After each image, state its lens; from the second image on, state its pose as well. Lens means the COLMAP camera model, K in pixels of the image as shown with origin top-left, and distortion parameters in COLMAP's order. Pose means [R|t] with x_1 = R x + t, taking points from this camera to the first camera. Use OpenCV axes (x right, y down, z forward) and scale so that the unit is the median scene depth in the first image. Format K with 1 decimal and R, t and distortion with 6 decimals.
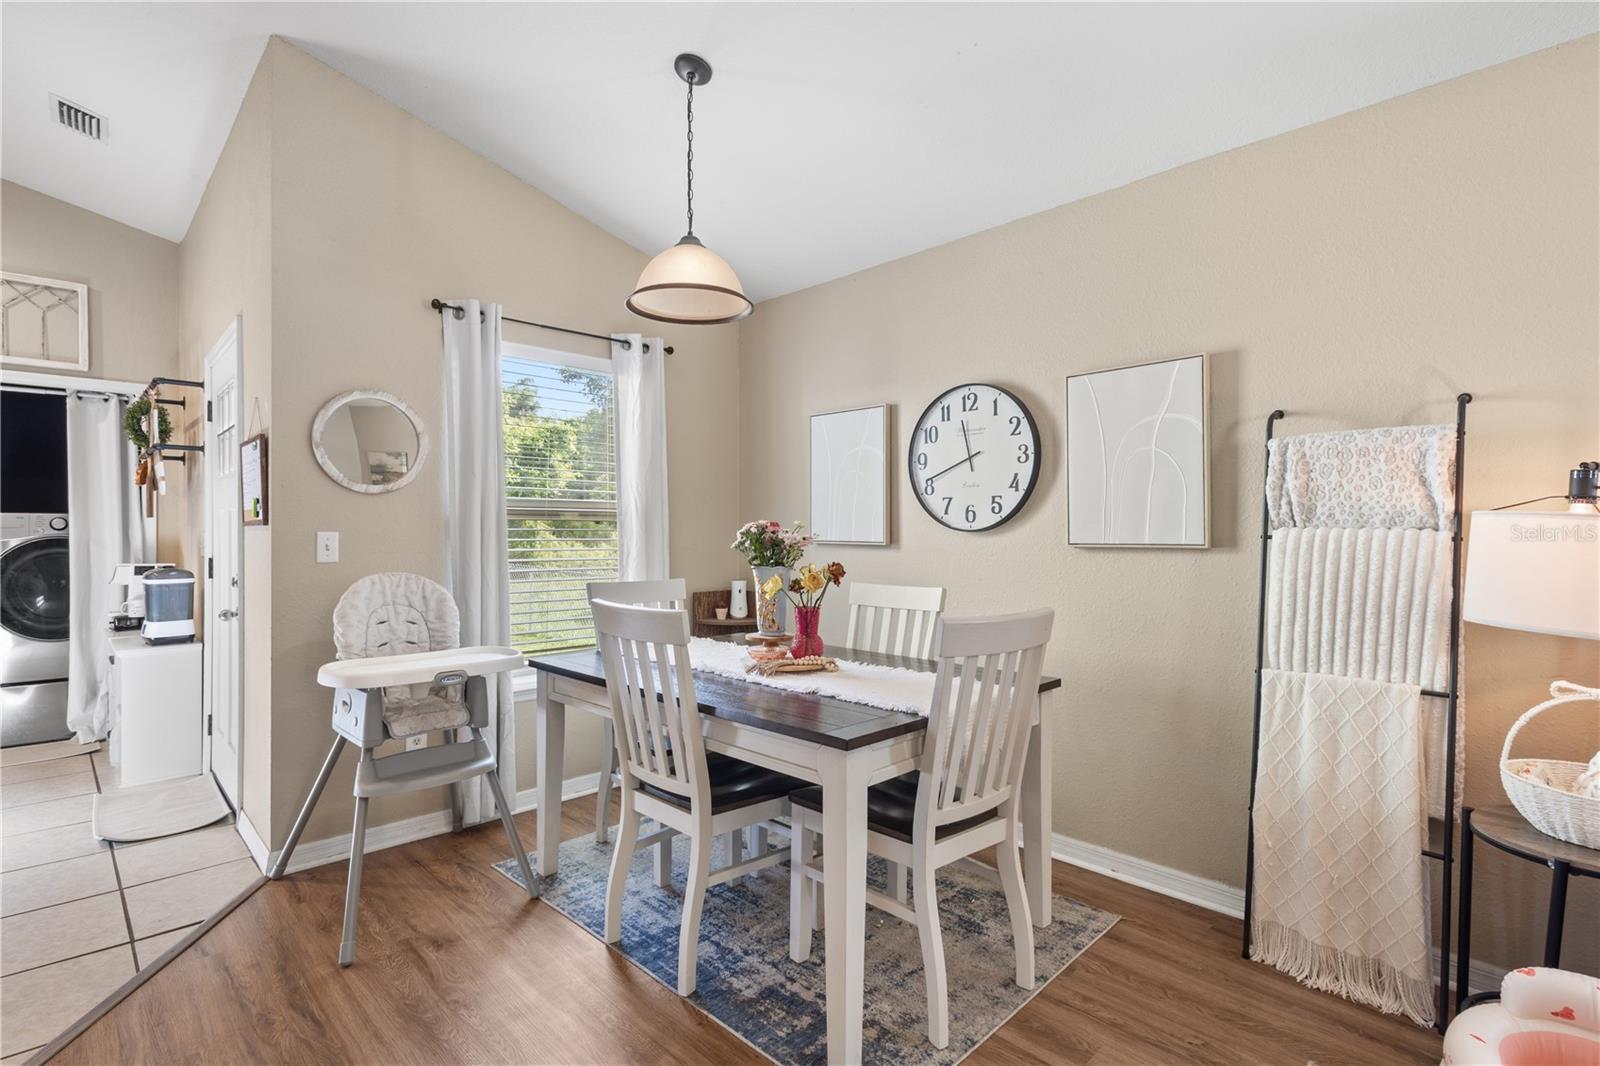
lens RADIAL K [[765.9, 0, 799.9], [0, 765.9, 530.8], [0, 0, 1]] dist [0.002770, 0.000318]
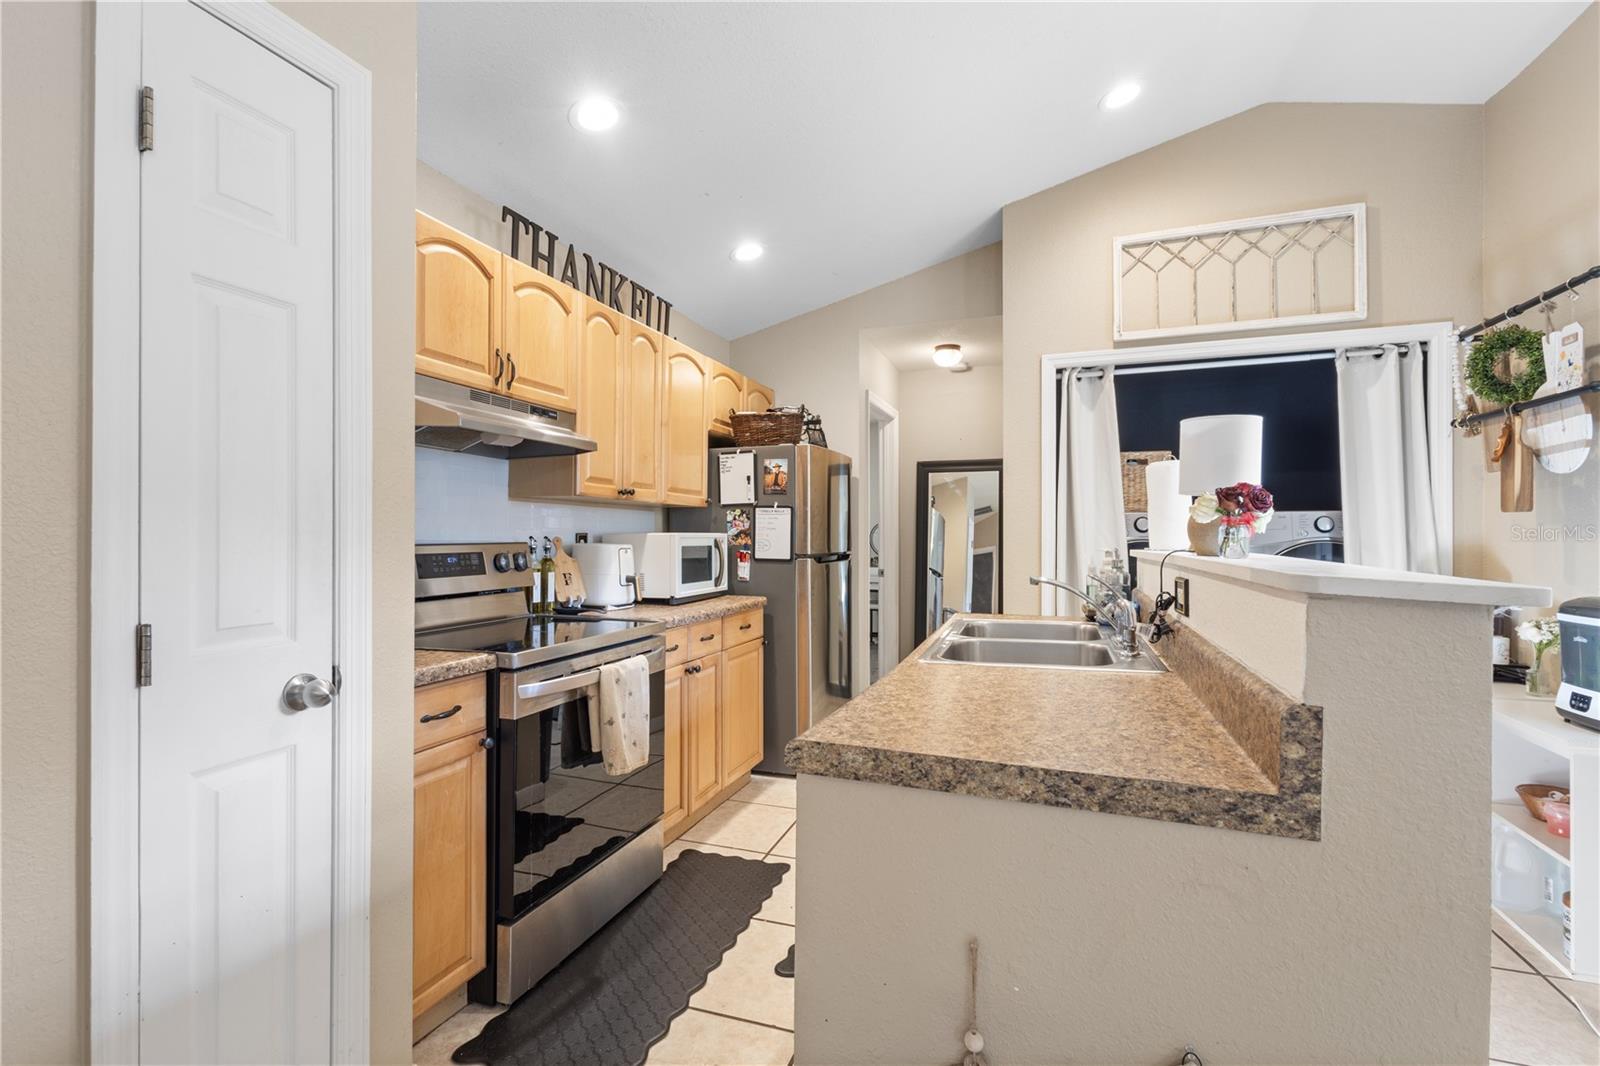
lens RADIAL K [[738.5, 0, 796.9], [0, 738.5, 532.7], [0, 0, 1]] dist [0.004307, 0.000174]
pose [[0.443599, -0.001399, -0.896224, -0.533598], [0.000518, 0.999999, -0.001305, -0.000016], [0.896225, 0.000114, 0.443600, 0.190228]]
